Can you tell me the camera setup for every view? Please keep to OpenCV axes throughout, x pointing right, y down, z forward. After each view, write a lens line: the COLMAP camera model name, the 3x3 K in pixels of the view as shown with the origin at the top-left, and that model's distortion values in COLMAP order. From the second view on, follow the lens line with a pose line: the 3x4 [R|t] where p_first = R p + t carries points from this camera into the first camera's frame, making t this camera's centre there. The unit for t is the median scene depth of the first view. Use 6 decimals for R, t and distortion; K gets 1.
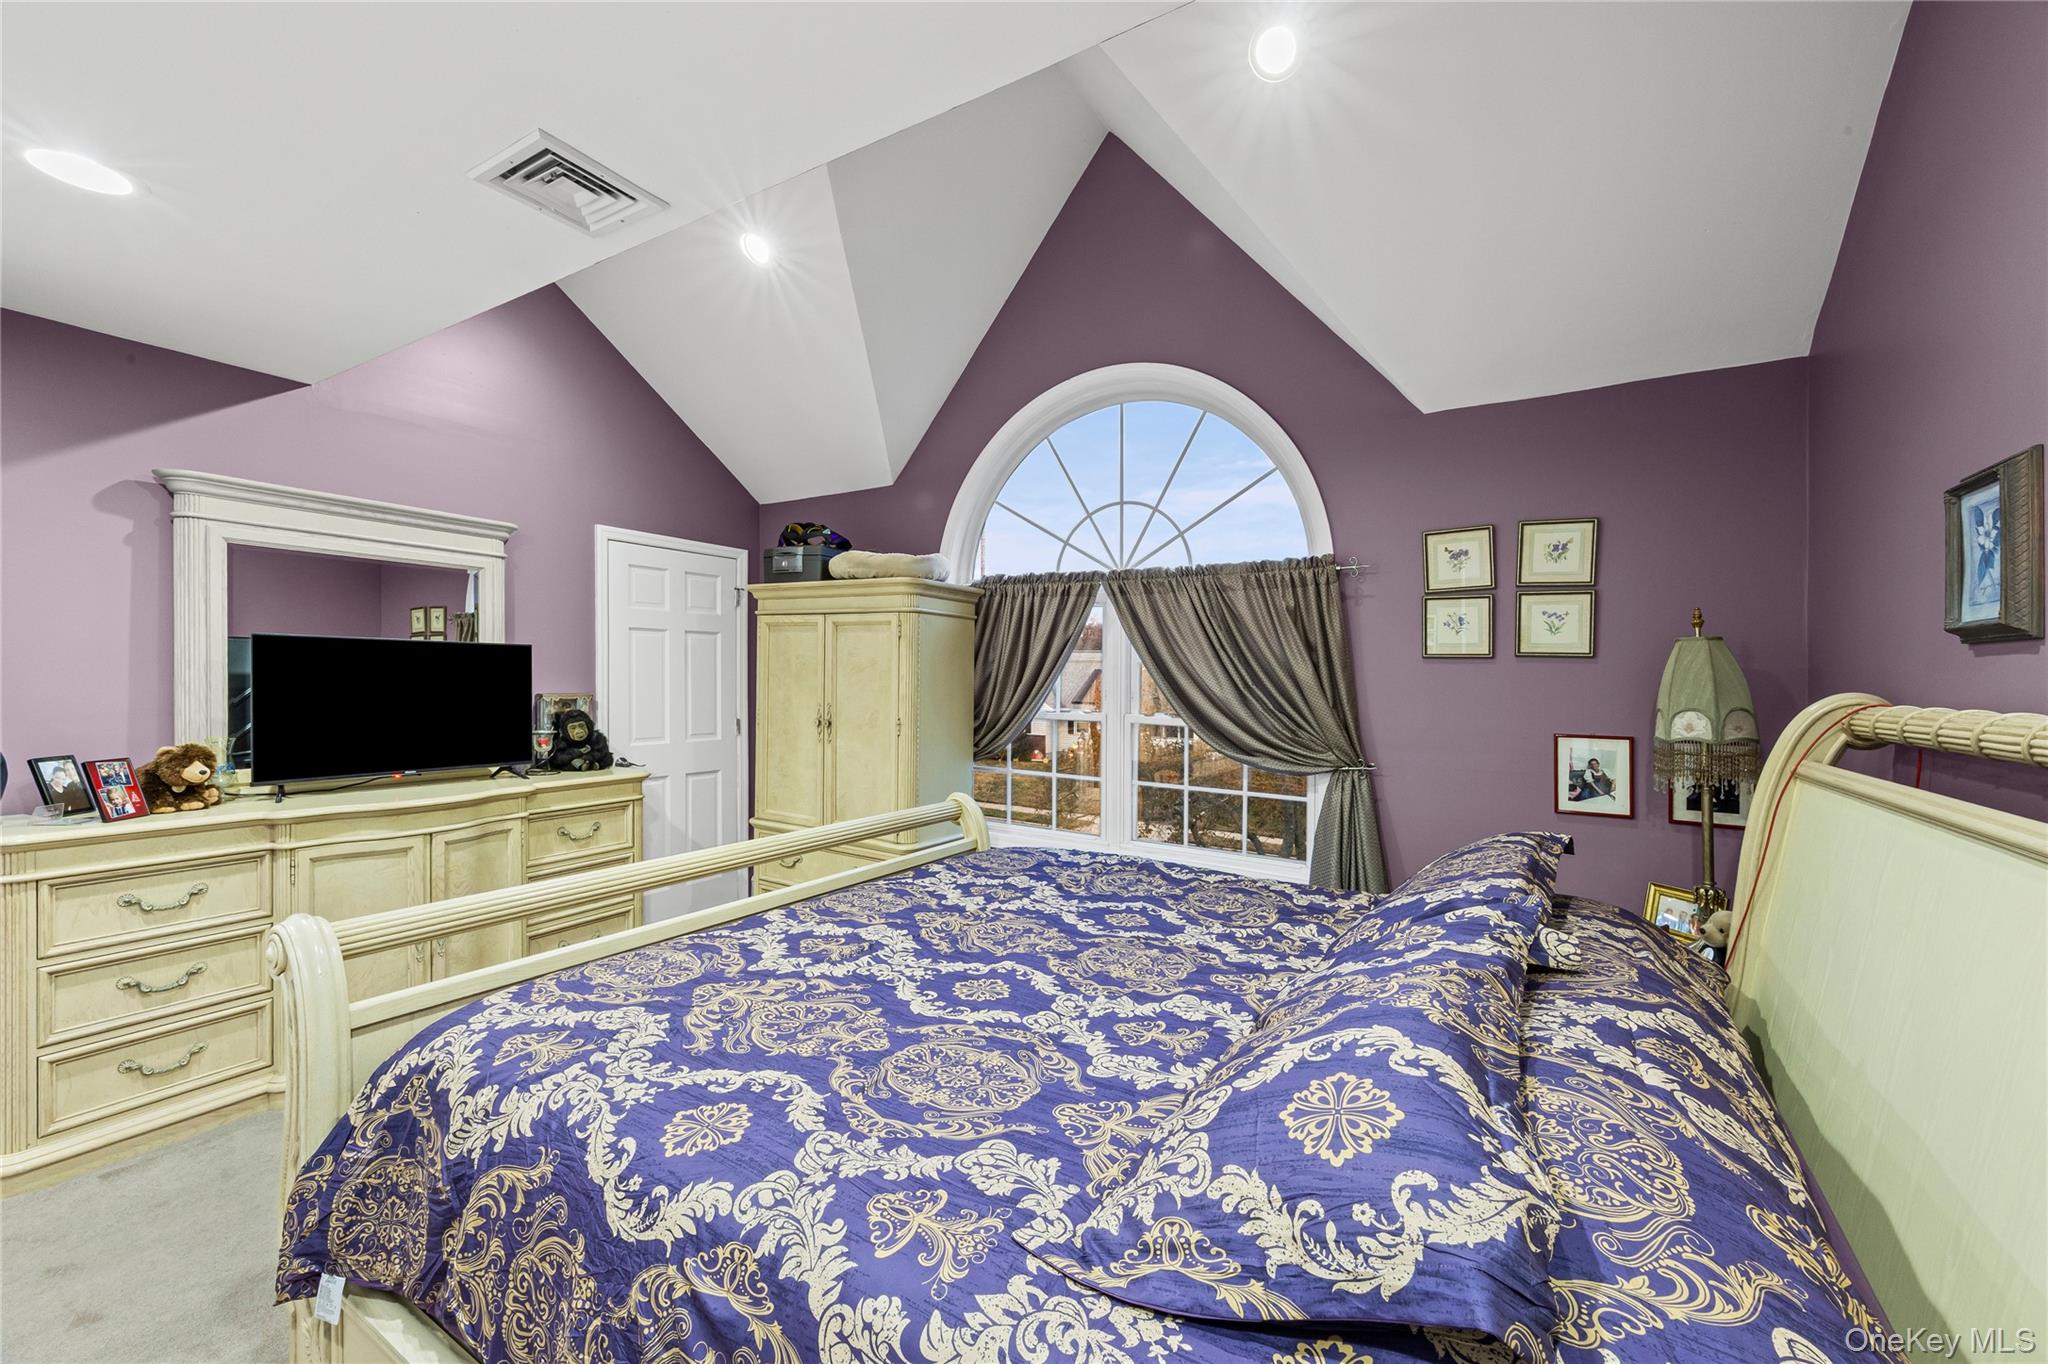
lens RADIAL K [[810.3, 0, 1025.6], [0, 810.3, 681.3], [0, 0, 1]] dist [0.006766, -0.001755]
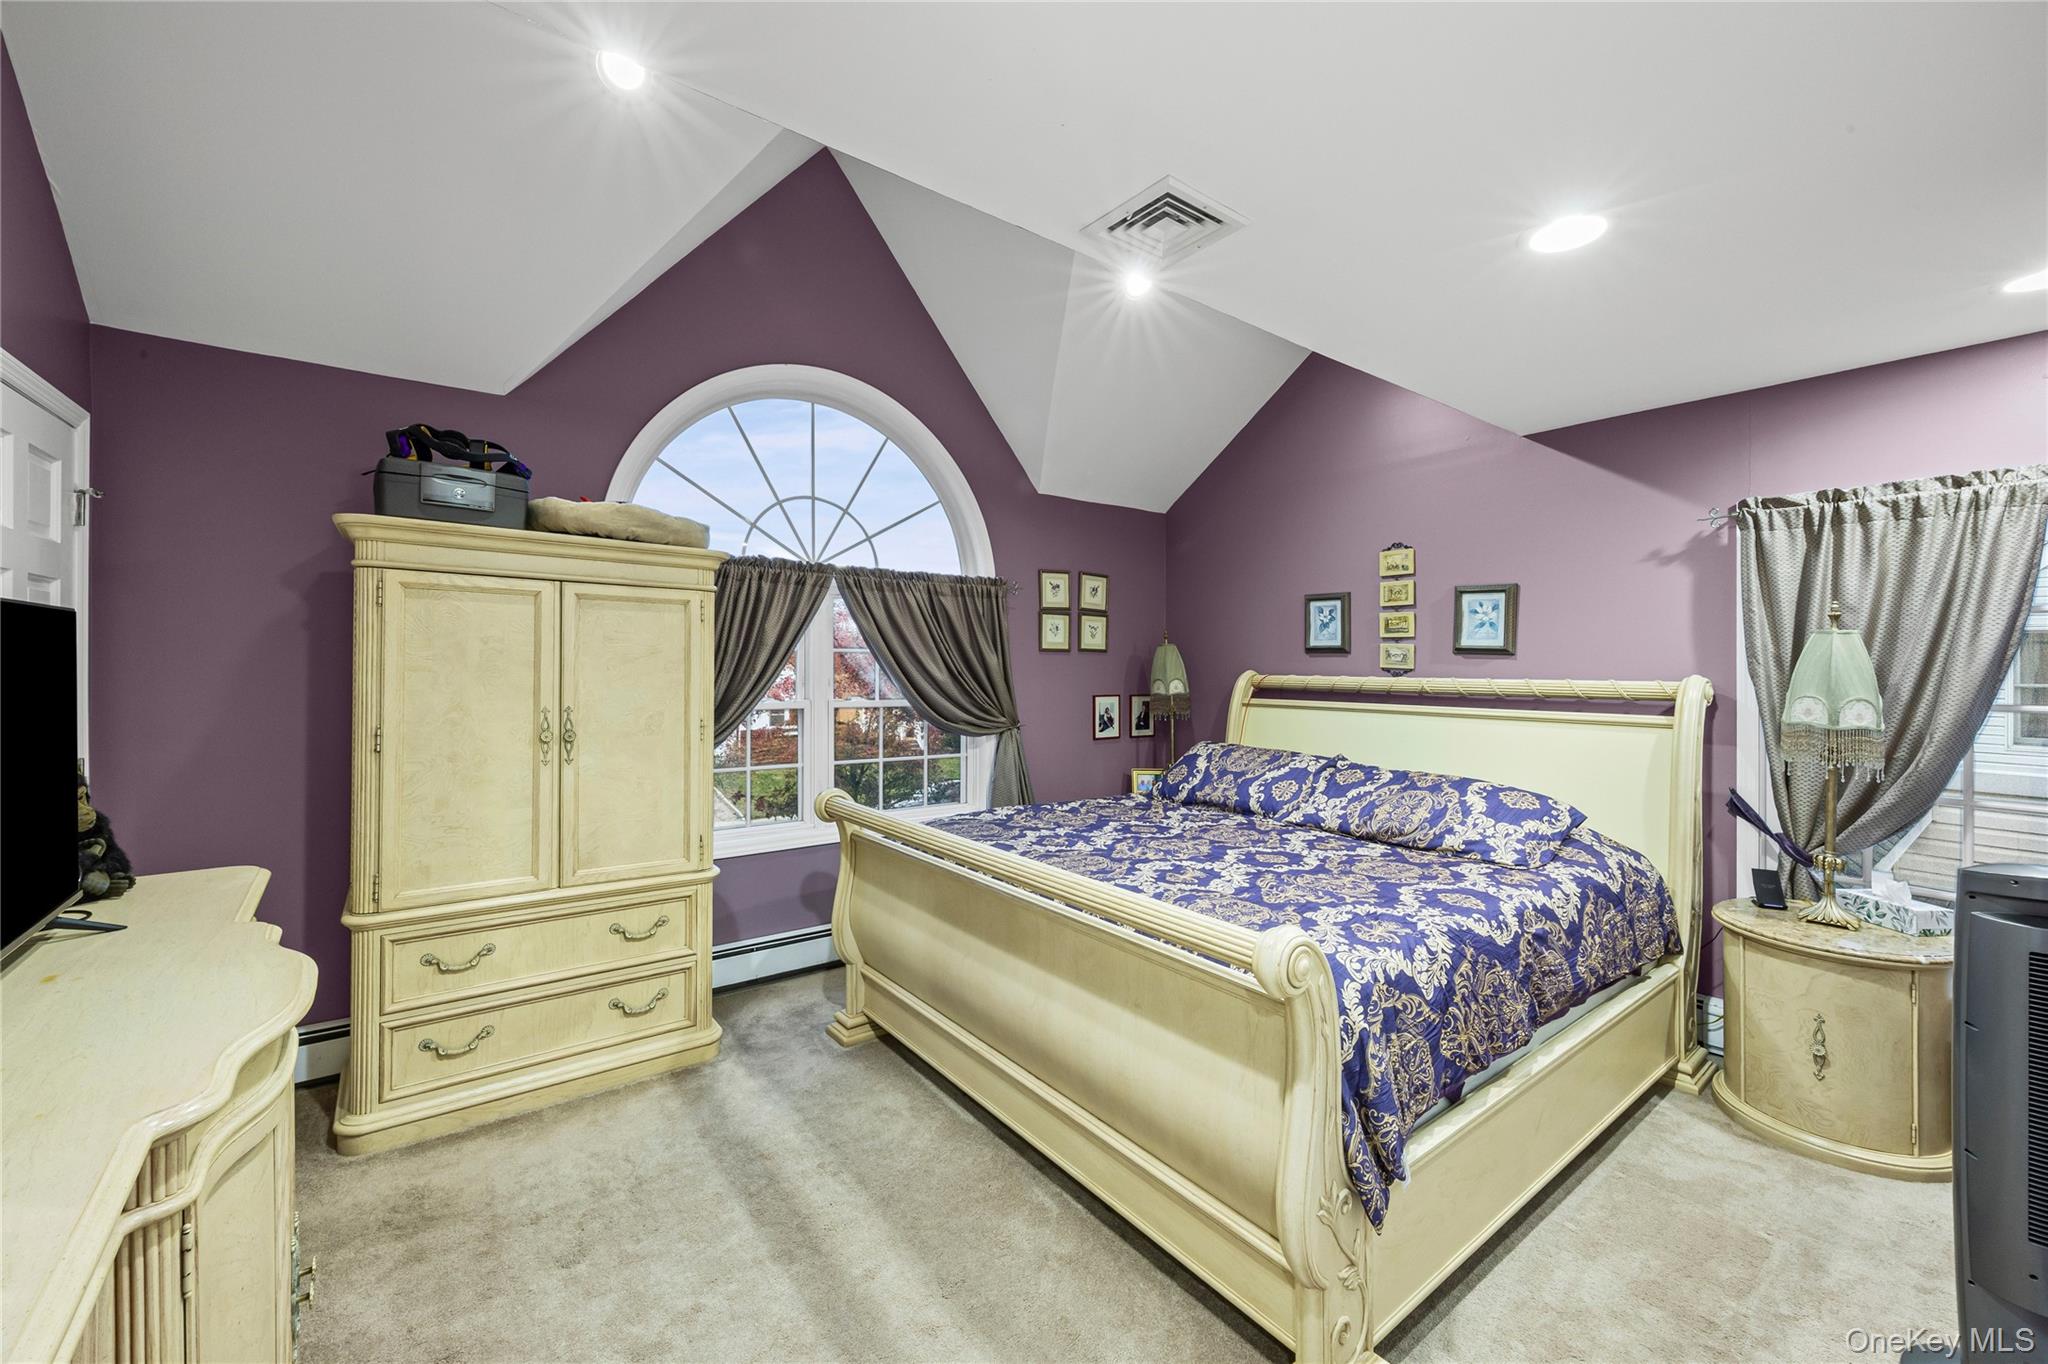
lens RADIAL K [[810.3, 0, 1024.6], [0, 810.3, 667.2], [0, 0, 1]] dist [0.006766, -0.001755]
pose [[0.354698, -0.016505, 0.934835, -0.981260], [0.003404, 0.999860, 0.016361, -0.023770], [-0.934975, -0.002622, 0.354704, 0.483062]]
